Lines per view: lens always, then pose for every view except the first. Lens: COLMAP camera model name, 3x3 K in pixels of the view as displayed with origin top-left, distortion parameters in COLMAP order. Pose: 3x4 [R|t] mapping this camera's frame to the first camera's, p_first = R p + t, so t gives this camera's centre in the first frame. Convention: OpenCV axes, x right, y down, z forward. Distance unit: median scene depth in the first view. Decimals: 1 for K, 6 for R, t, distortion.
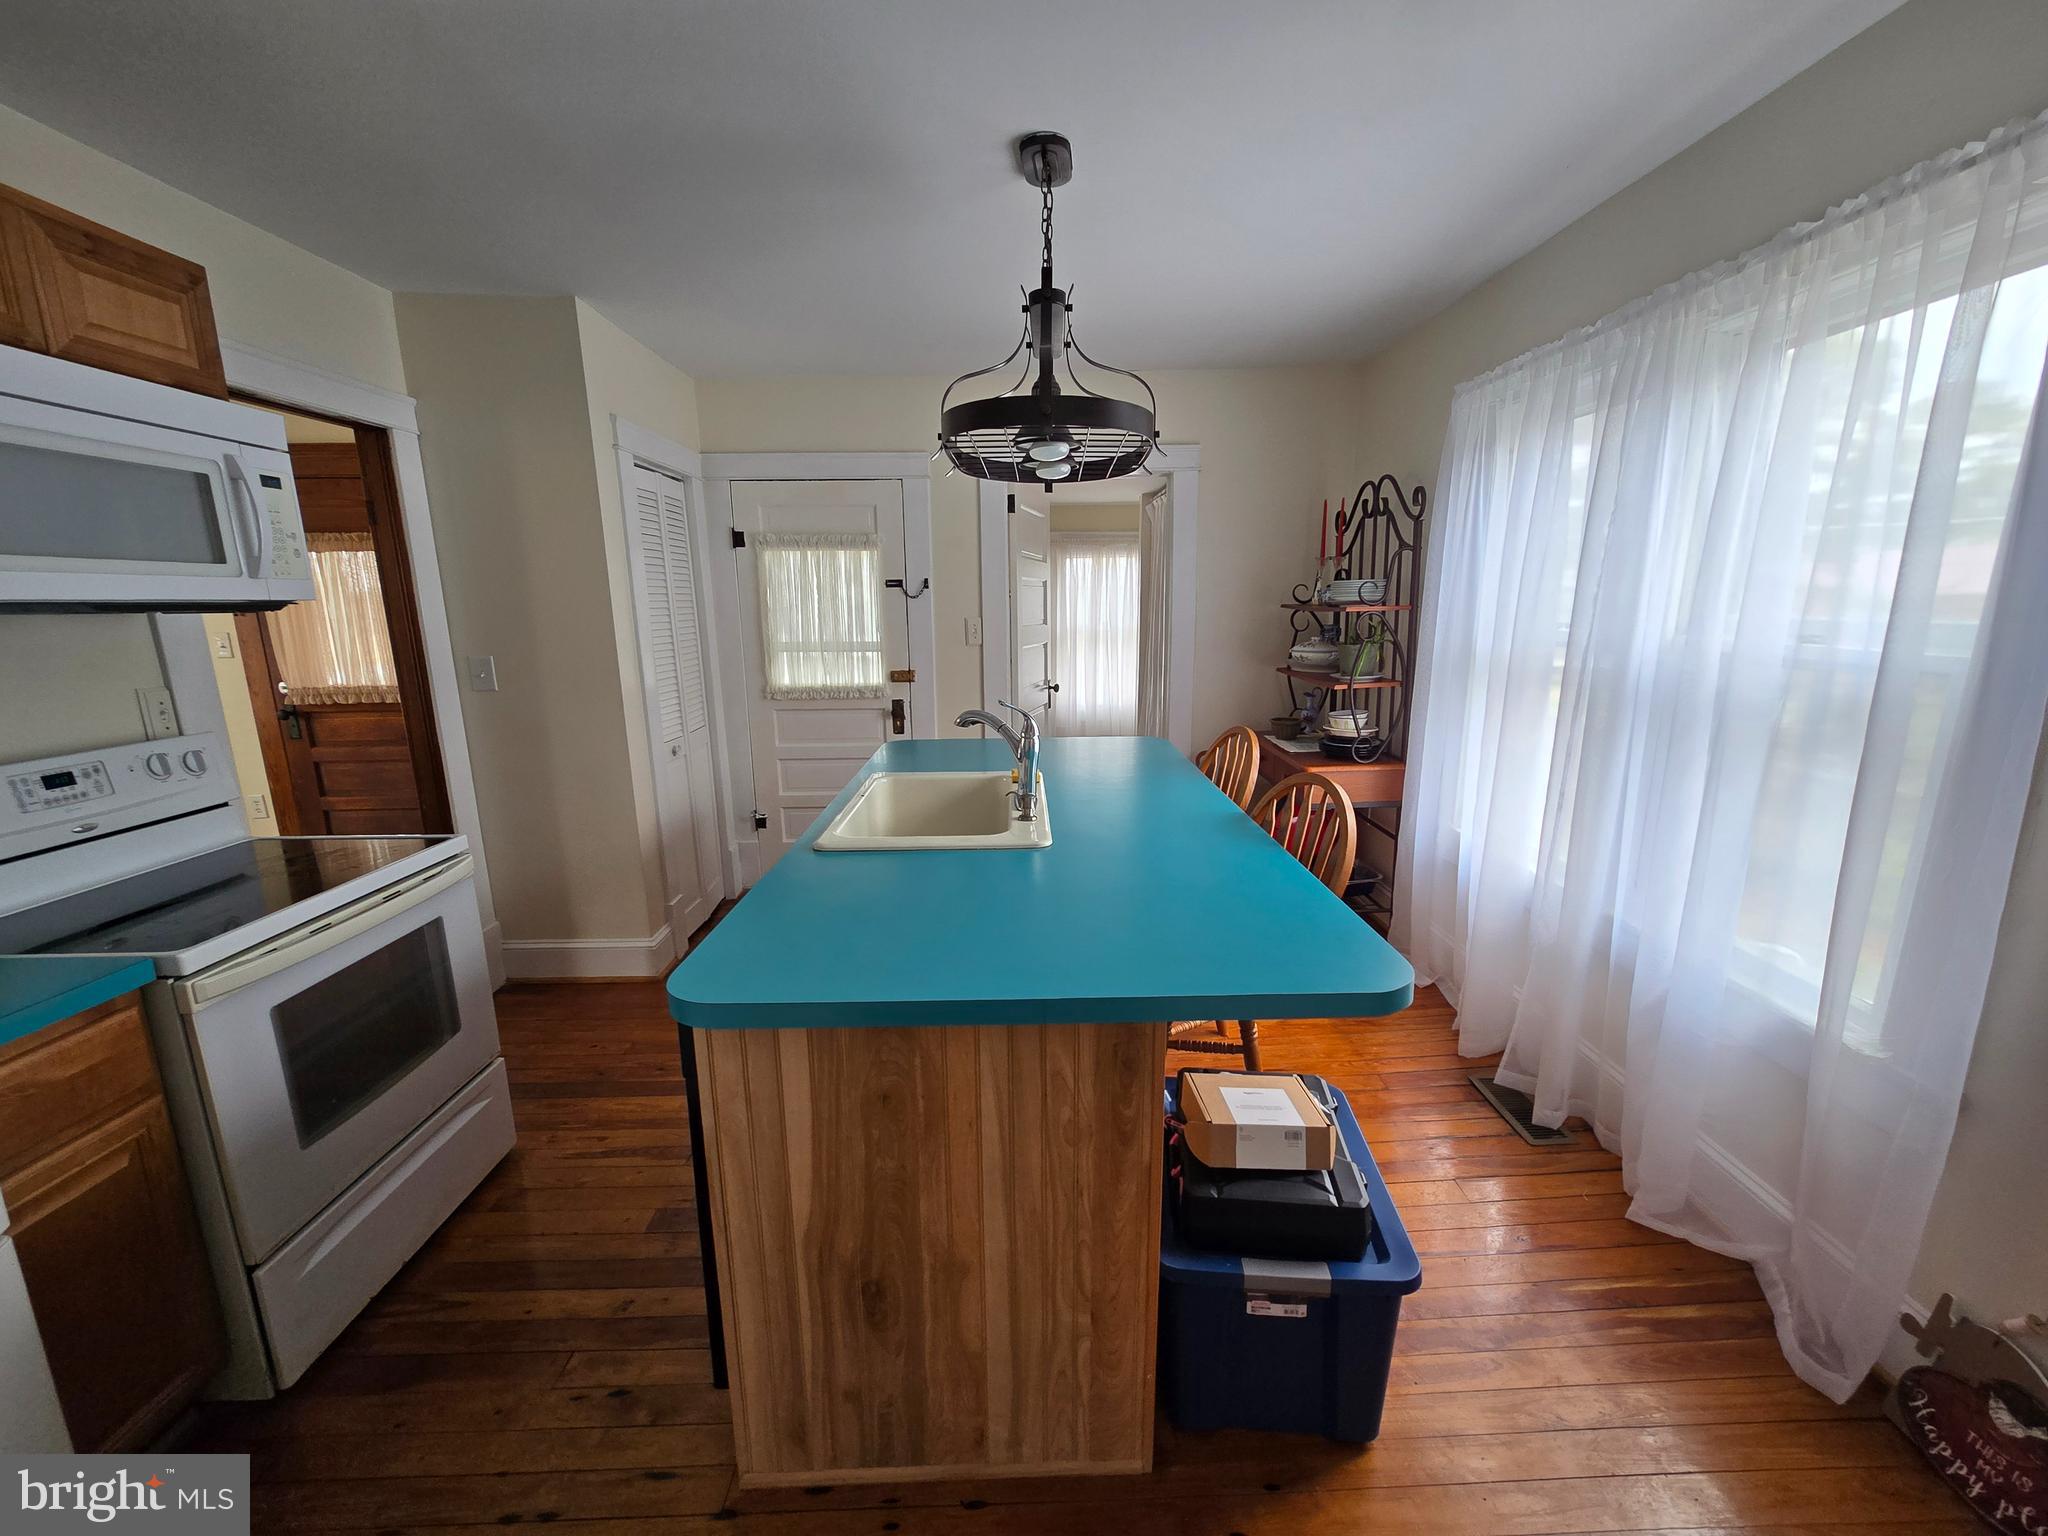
lens RADIAL K [[824.6, 0, 1031.9], [0, 824.6, 785.8], [0, 0, 1]] dist [-0.001601, 0.001102]
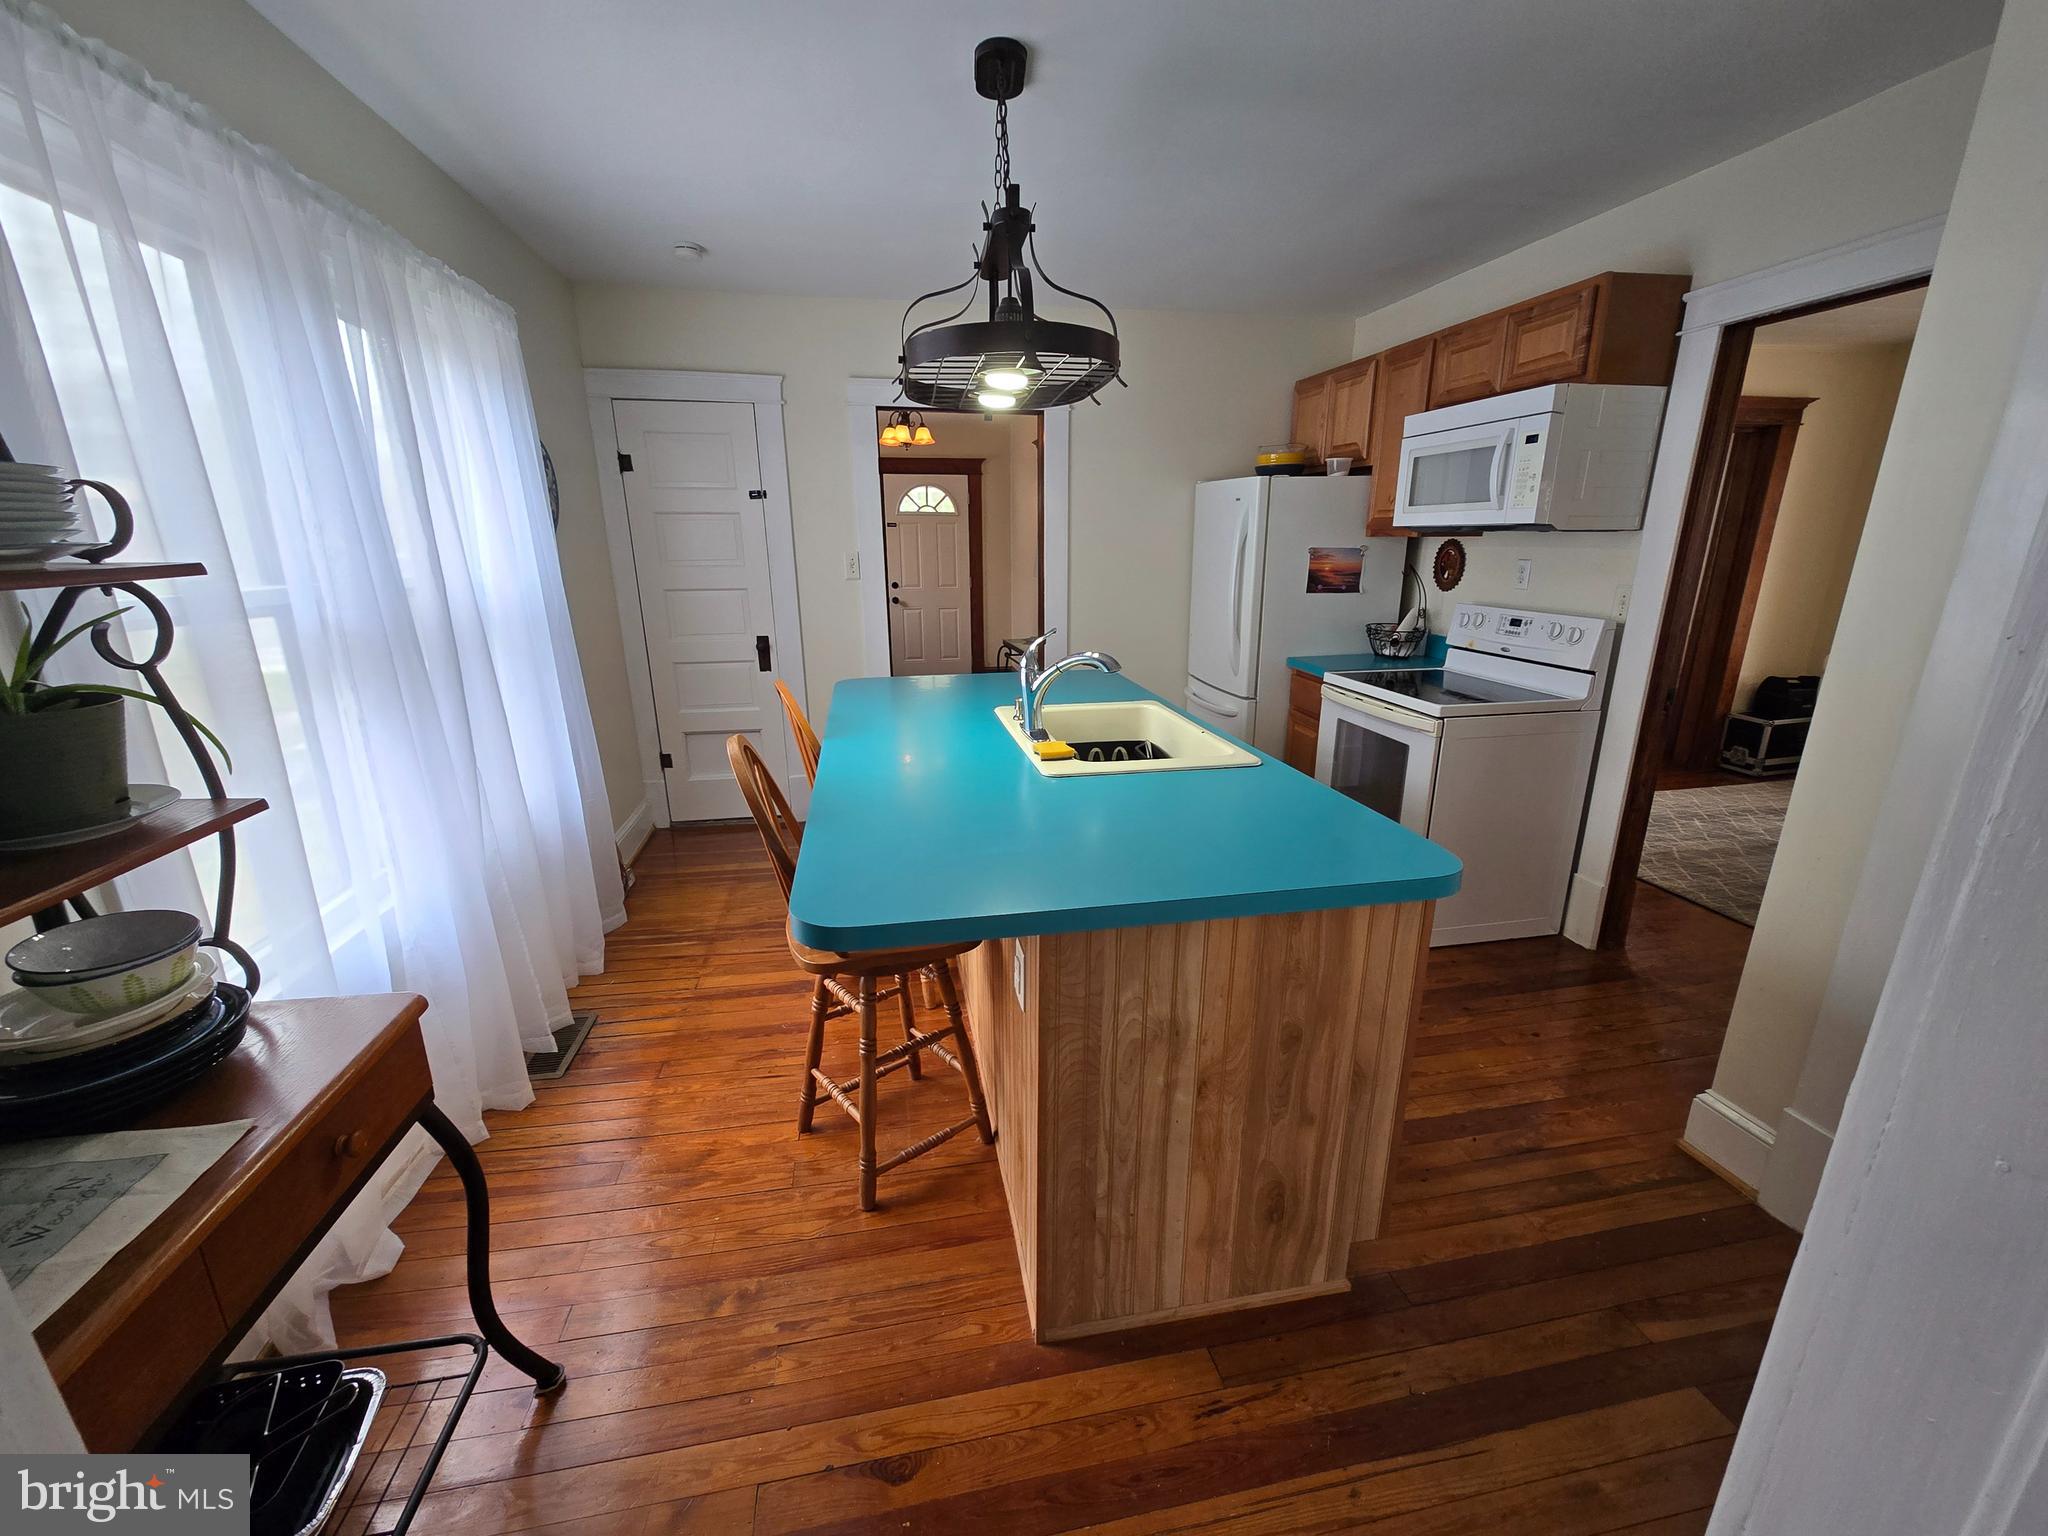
lens RADIAL K [[824.6, 0, 1022.3], [0, 824.6, 777.9], [0, 0, 1]] dist [-0.001601, 0.001102]
pose [[-0.986116, 0.065505, -0.152593, 0.191615], [-0.016420, 0.875941, 0.482138, -0.496464], [0.165245, 0.477950, -0.862704, 2.225073]]
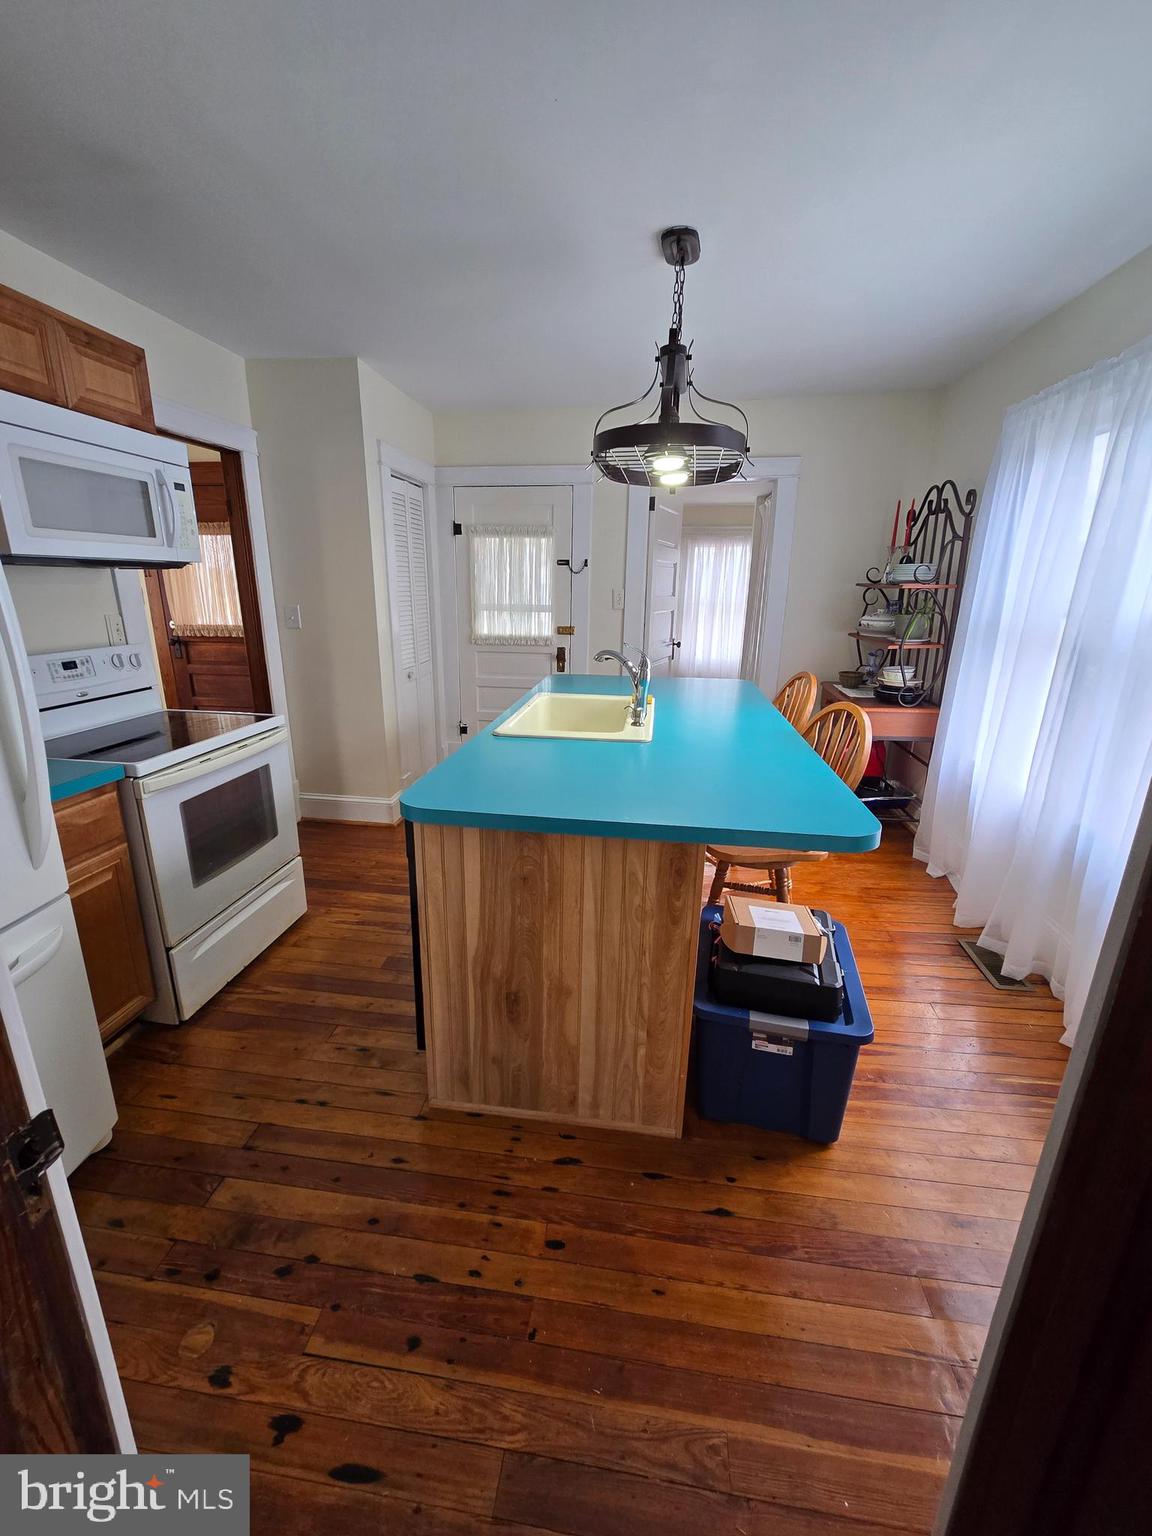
lens RADIAL K [[618.4, 0, 566.6], [0, 618.4, 765.9], [0, 0, 1]] dist [-0.001601, 0.001102]
pose [[0.985743, 0.067474, -0.154135, 0.046537], [-0.056764, 0.995725, 0.072866, 0.042552], [0.158393, -0.063078, 0.985359, -0.102759]]
